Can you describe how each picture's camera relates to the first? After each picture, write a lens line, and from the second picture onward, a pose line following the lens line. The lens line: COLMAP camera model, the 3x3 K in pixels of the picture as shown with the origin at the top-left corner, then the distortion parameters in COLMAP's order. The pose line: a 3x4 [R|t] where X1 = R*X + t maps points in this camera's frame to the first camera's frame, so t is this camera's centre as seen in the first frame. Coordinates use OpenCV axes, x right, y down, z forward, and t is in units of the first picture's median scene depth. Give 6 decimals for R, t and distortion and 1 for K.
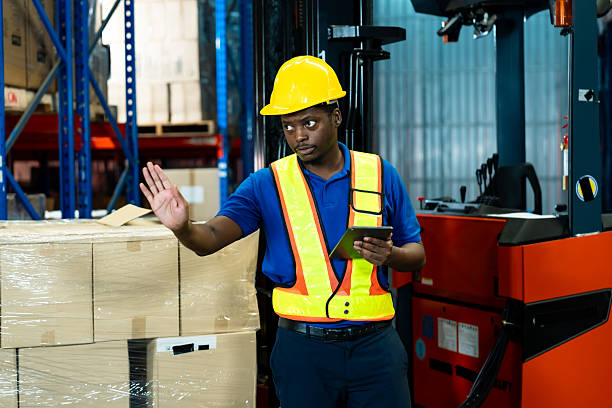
lens RADIAL K [[1190.7, 0, 306.0], [0, 1190.7, 204.0], [0, 0, 1]] dist [0.028255, 0.033153]
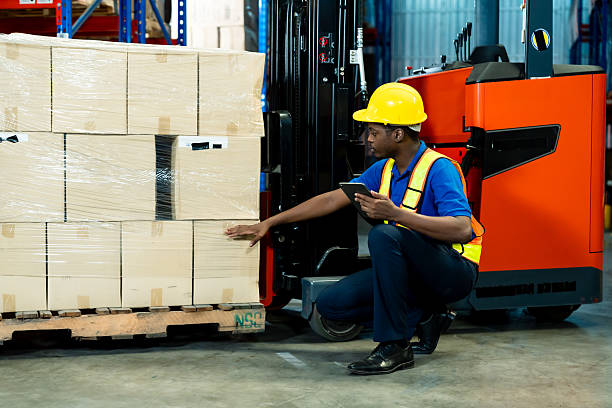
lens RADIAL K [[1001.7, 0, 306.2], [0, 1001.7, 211.8], [0, 0, 1]] dist [0.021706, 0.083980]
pose [[0.998807, 0.025229, -0.041820, 0.041841], [-0.024601, 0.999578, 0.015455, 0.139642], [0.042192, -0.014407, 0.999006, -0.024993]]
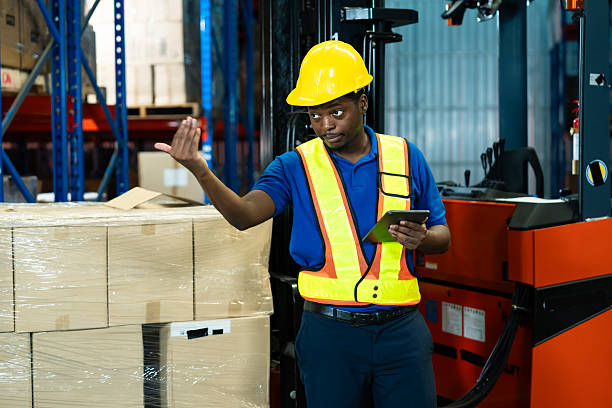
lens RADIAL K [[1190.7, 0, 306.0], [0, 1190.7, 204.0], [0, 0, 1]] dist [0.028255, 0.033153]
pose [[0.999551, 0.003451, 0.029759, -0.034818], [-0.003863, 0.999897, 0.013817, 0.000125], [-0.029708, -0.013926, 0.999462, 0.007603]]
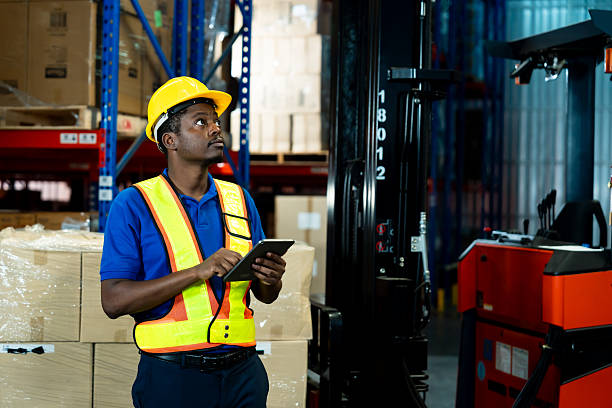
lens RADIAL K [[1190.7, 0, 306.0], [0, 1190.7, 204.0], [0, 0, 1]] dist [0.028255, 0.033153]
pose [[0.990576, 0.036747, -0.131940, 0.082185], [-0.040219, 0.998909, -0.023750, 0.004931], [0.130923, 0.028833, 0.990973, -0.086687]]
